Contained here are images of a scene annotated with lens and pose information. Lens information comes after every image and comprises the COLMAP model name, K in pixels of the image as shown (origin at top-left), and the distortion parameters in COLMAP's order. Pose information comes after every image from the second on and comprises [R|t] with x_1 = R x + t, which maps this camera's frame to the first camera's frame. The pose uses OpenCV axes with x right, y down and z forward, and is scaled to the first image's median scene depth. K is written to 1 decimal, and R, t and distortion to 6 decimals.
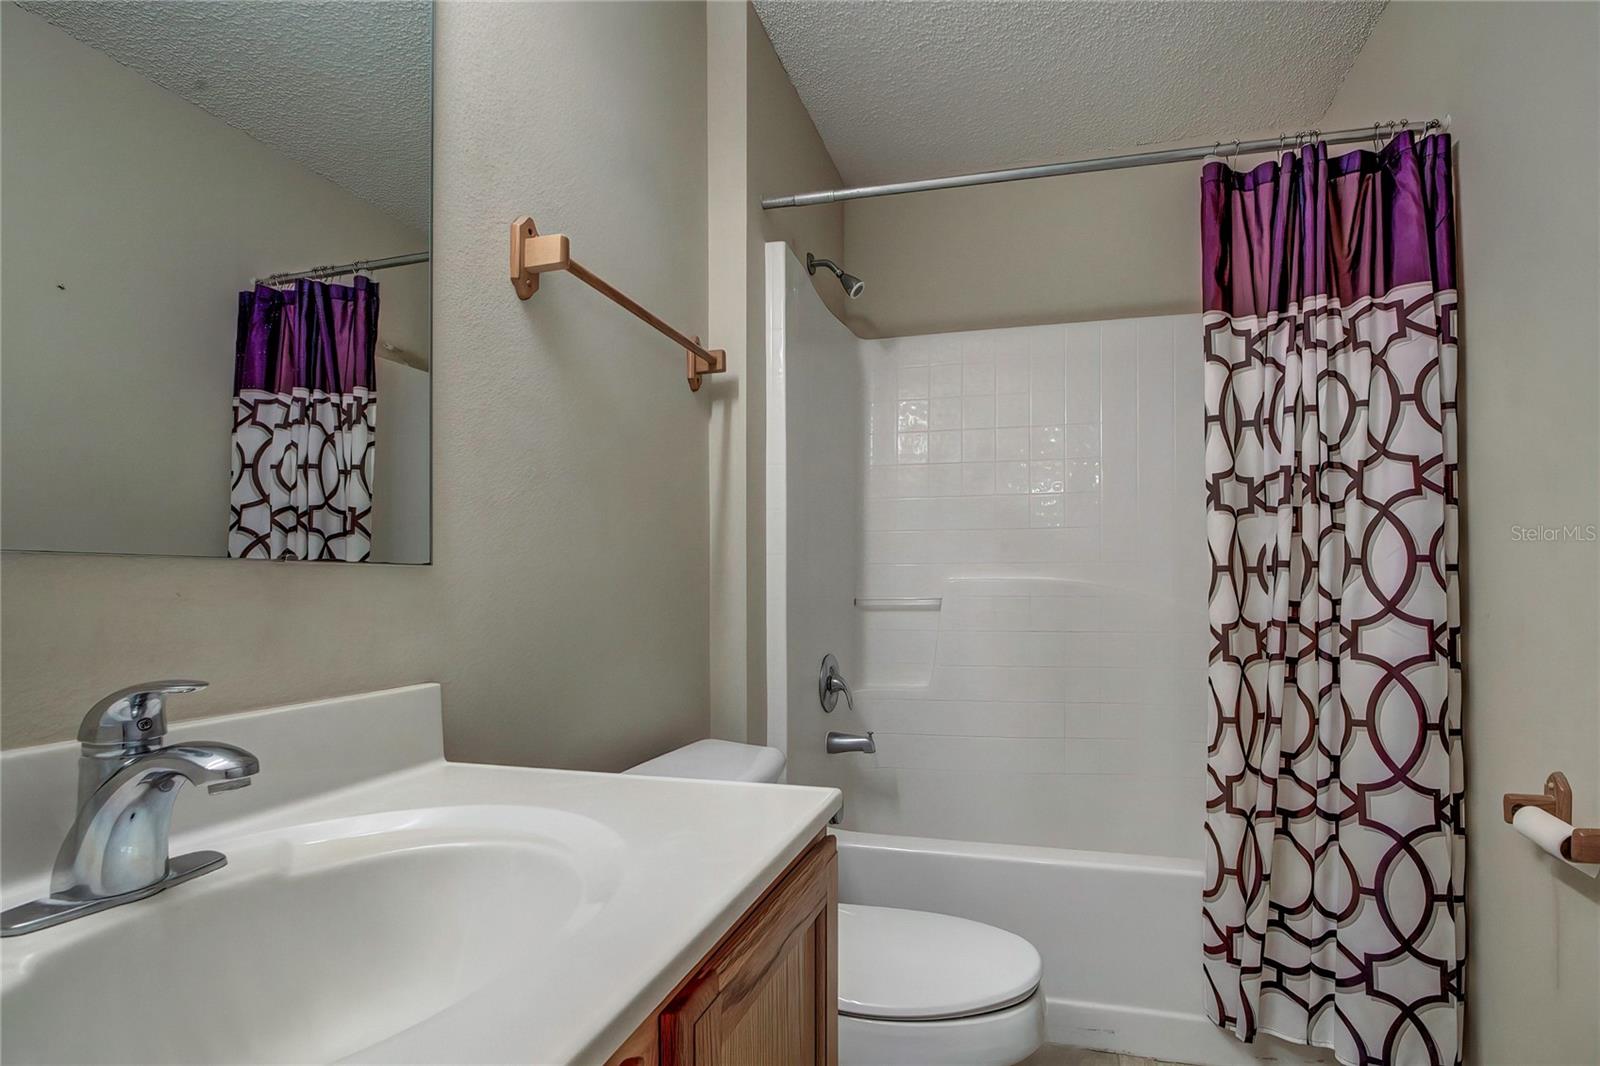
lens RADIAL K [[731.4, 0, 871.1], [0, 731.4, 567.8], [0, 0, 1]] dist [-0.014654, 0.000563]
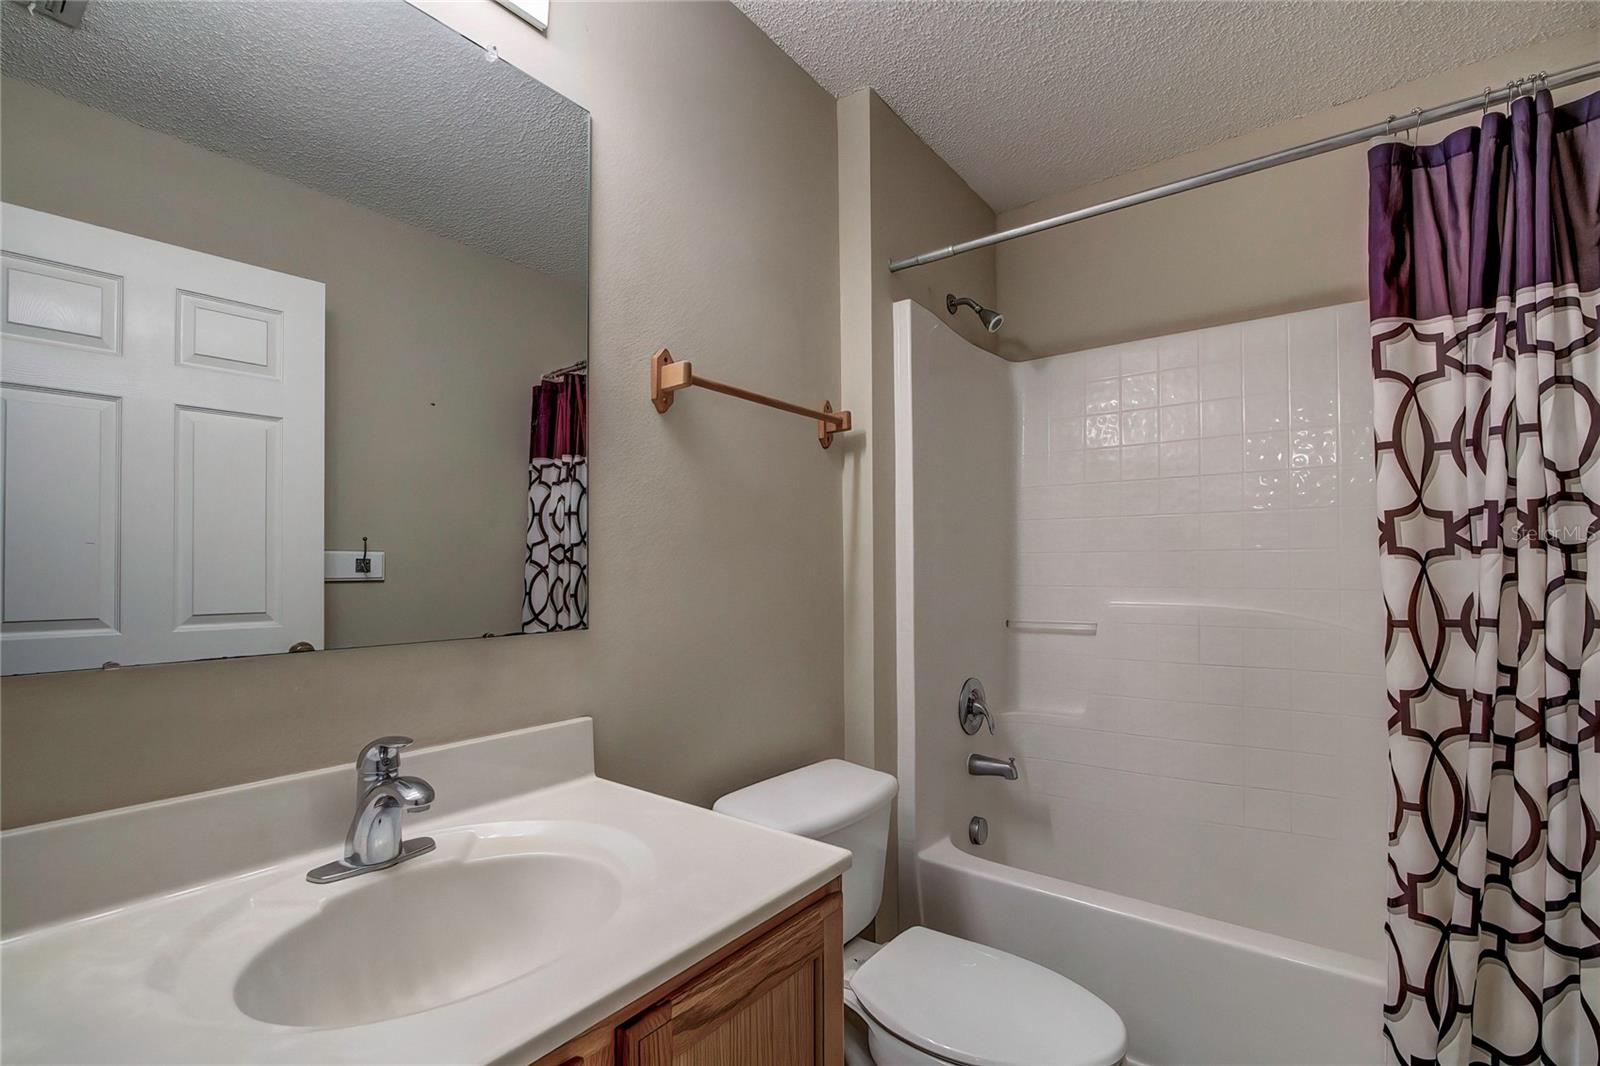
lens RADIAL K [[713.6, 0, 795.6], [0, 713.6, 533.1], [0, 0, 1]] dist [-0.013383, 0.001360]
pose [[0.910930, -0.017561, -0.412187, 0.182487], [0.009464, 0.999720, -0.021678, -0.091631], [0.412452, 0.015846, 0.910841, -0.034083]]
